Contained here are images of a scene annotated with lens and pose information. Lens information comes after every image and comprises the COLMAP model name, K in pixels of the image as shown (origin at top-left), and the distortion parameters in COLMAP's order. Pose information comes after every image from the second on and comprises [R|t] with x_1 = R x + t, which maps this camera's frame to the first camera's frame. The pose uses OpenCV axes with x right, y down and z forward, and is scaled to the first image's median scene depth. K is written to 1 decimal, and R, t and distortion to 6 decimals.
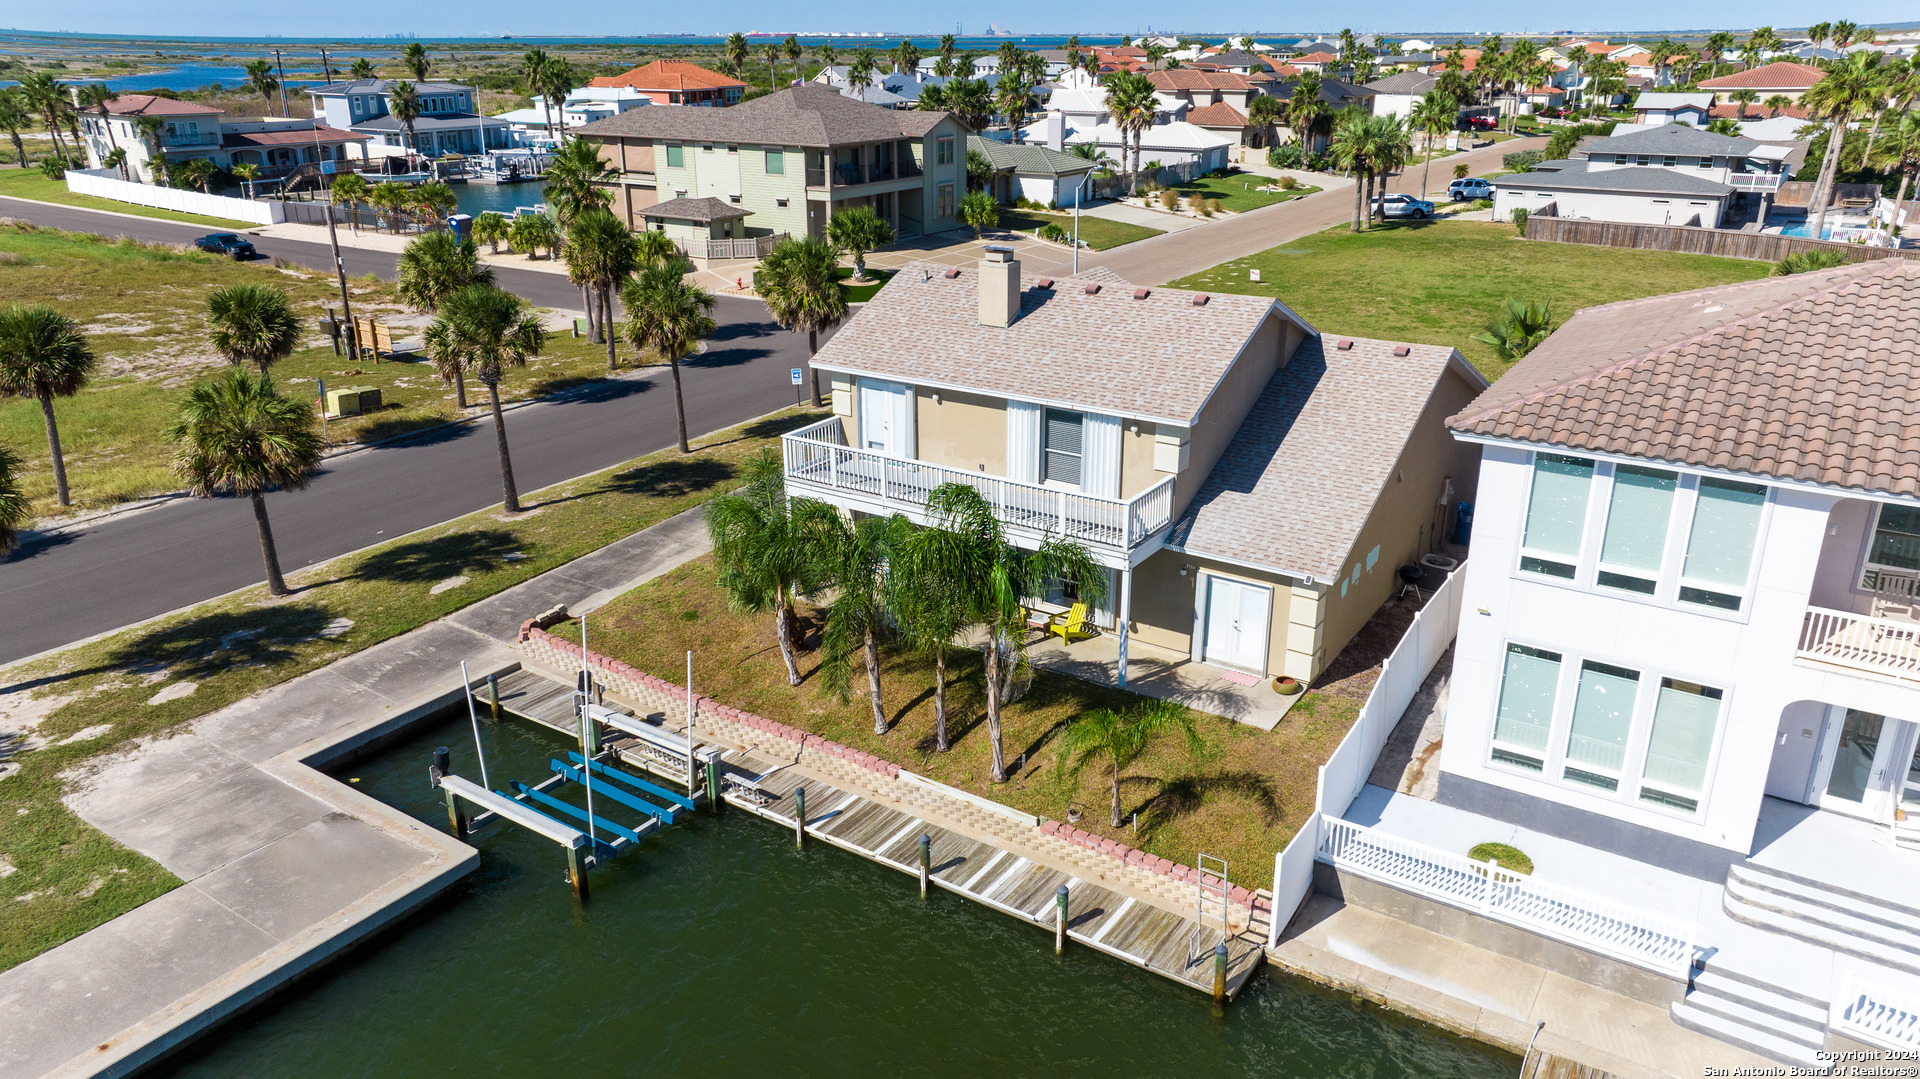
lens RADIAL K [[1344.4, 0, 956.9], [0, 1344.4, 544.7], [0, 0, 1]] dist [0.001549, 0.031249]
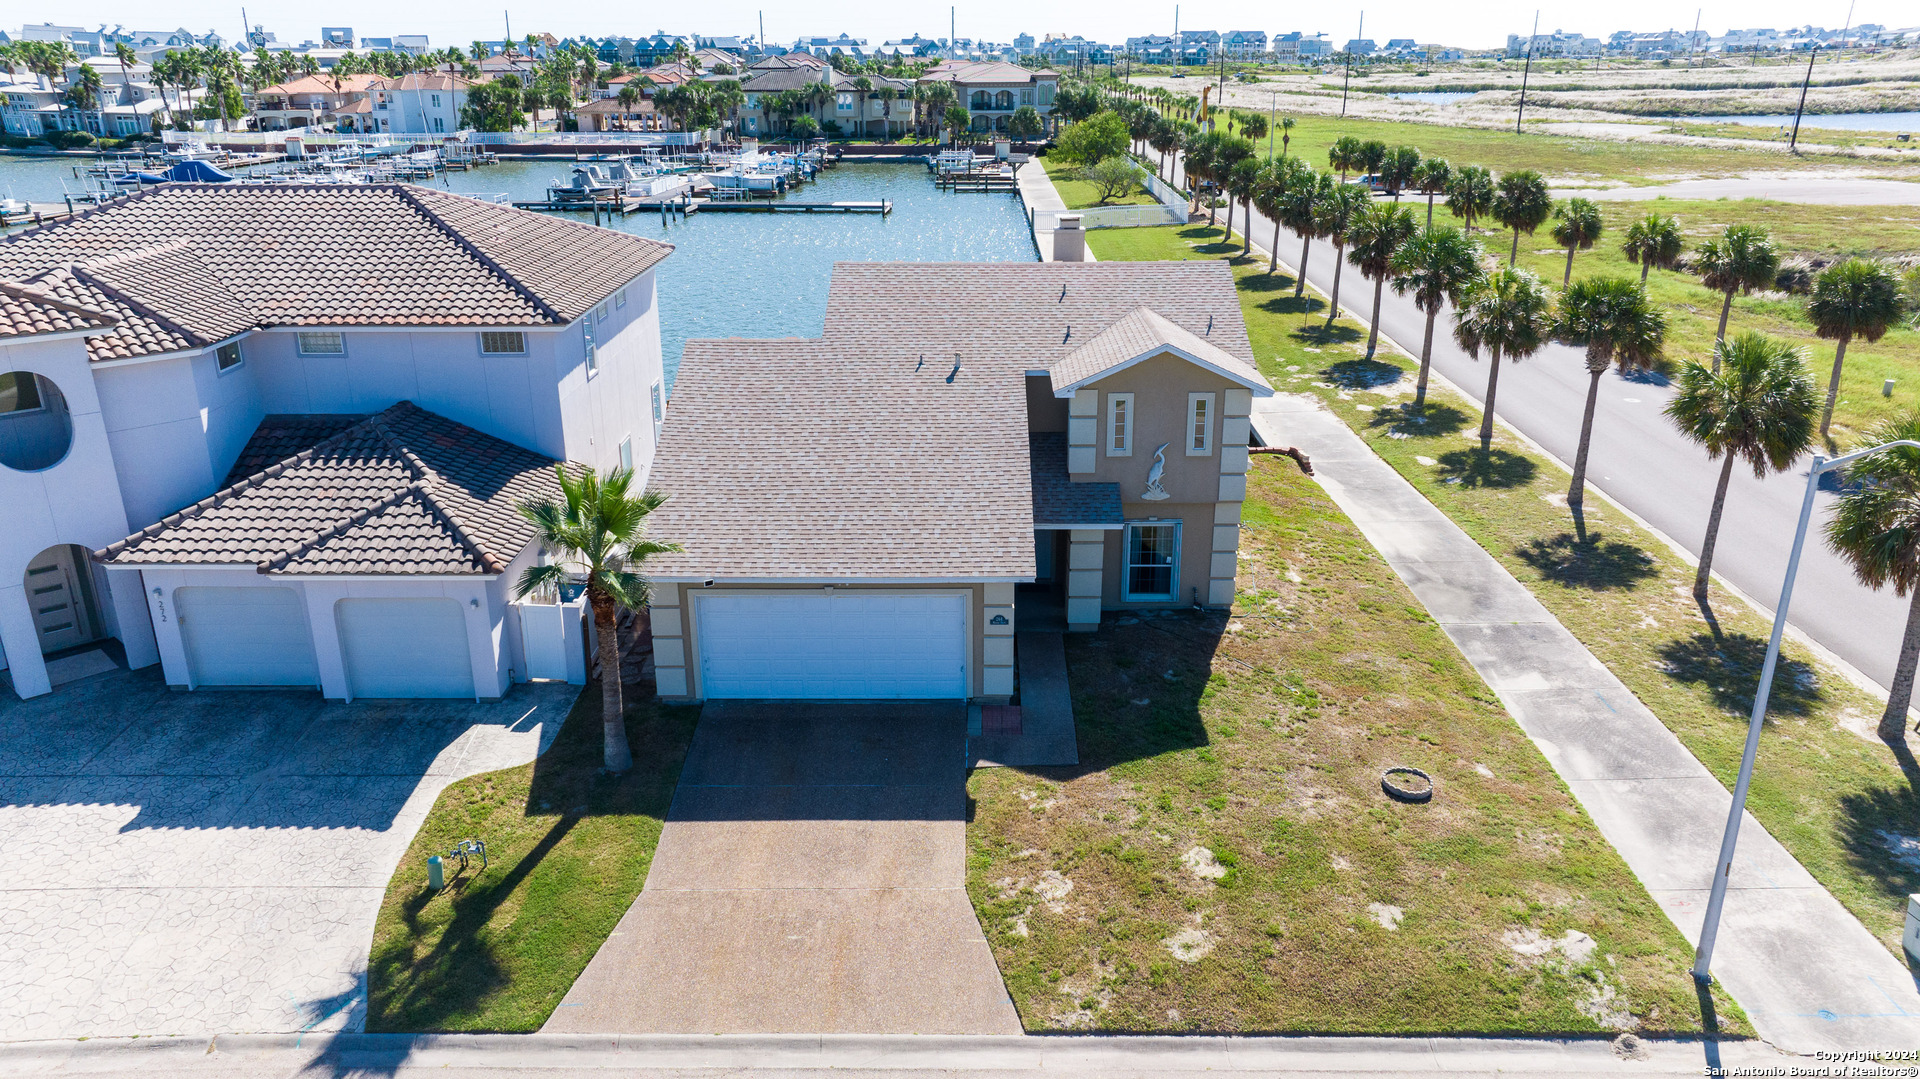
lens RADIAL K [[1344.4, 0, 958.5], [0, 1344.4, 540.5], [0, 0, 1]] dist [0.001549, 0.031249]
pose [[-0.839952, 0.195034, -0.506402, 0.617794], [-0.185697, 0.773541, 0.605930, -0.568287], [0.509899, 0.602989, -0.613520, 1.513861]]
